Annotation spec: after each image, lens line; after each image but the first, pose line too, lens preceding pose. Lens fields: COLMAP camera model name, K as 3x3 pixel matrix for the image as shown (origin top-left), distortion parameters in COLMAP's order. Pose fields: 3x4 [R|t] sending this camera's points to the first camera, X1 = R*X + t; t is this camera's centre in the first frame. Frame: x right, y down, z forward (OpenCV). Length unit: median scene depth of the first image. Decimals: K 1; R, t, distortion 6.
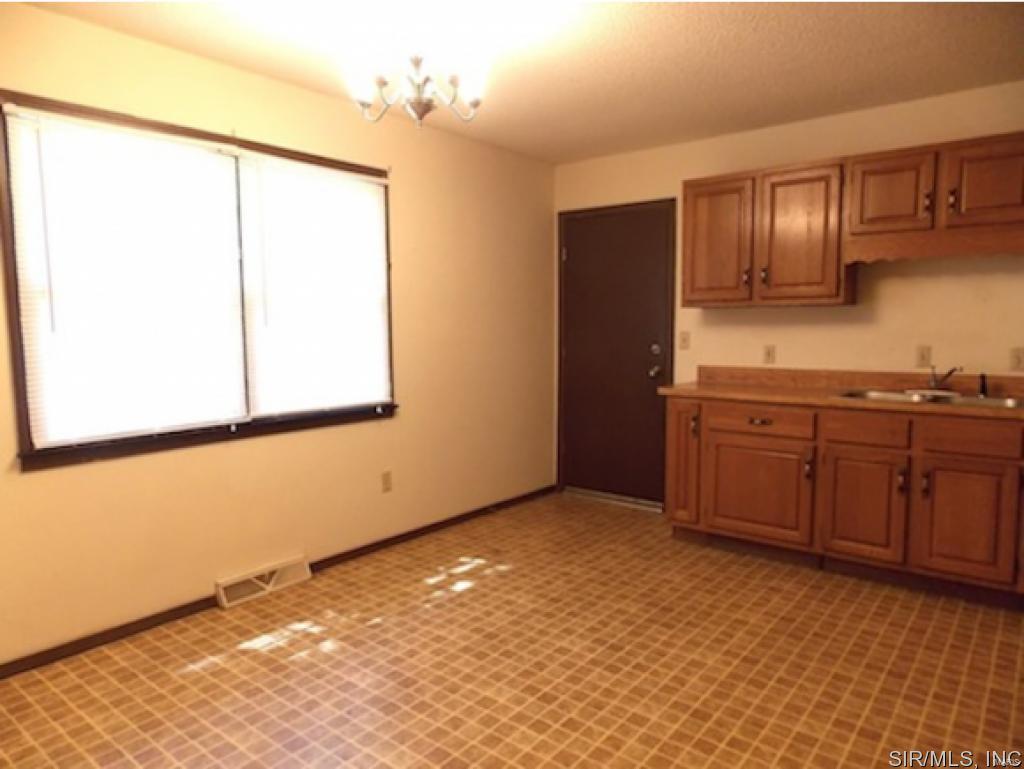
lens RADIAL K [[687.3, 0, 507.7], [0, 687.3, 380.3], [0, 0, 1]] dist [0.044204, 0.000941]
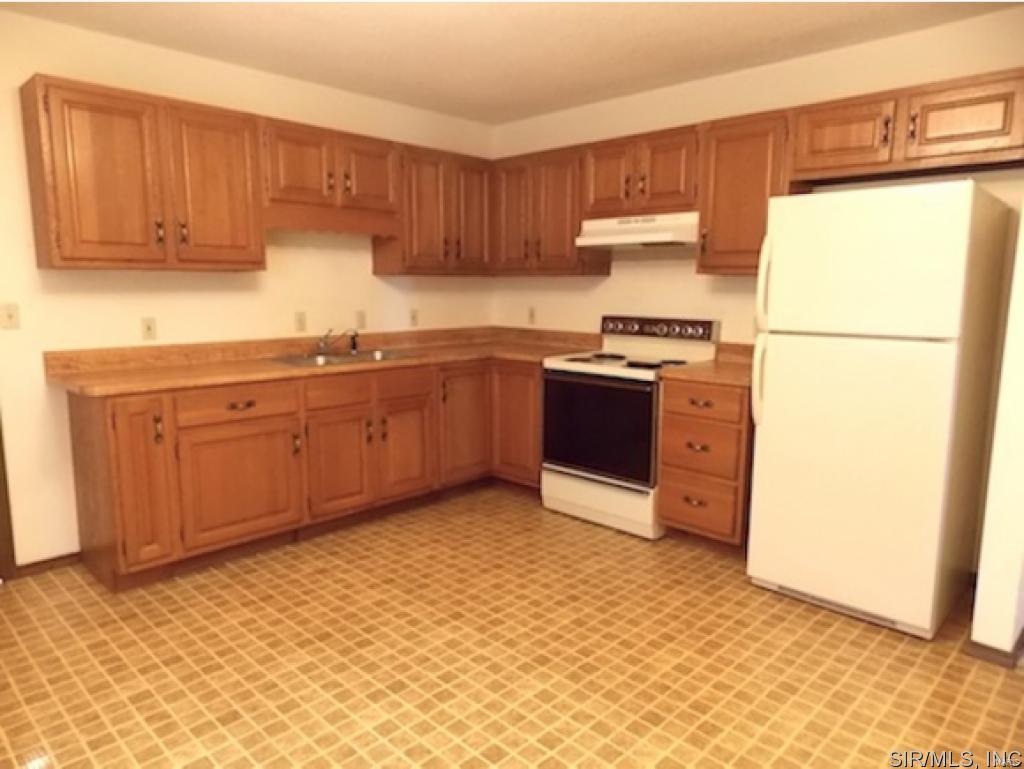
lens RADIAL K [[690.5, 0, 512.0], [0, 690.5, 384.5], [0, 0, 1]] dist [-0.002878, -0.000390]
pose [[0.087763, -0.135371, 0.986900, -0.465067], [0.077601, 0.988642, 0.128709, -0.052386], [-0.993114, 0.065289, 0.097271, 0.589365]]
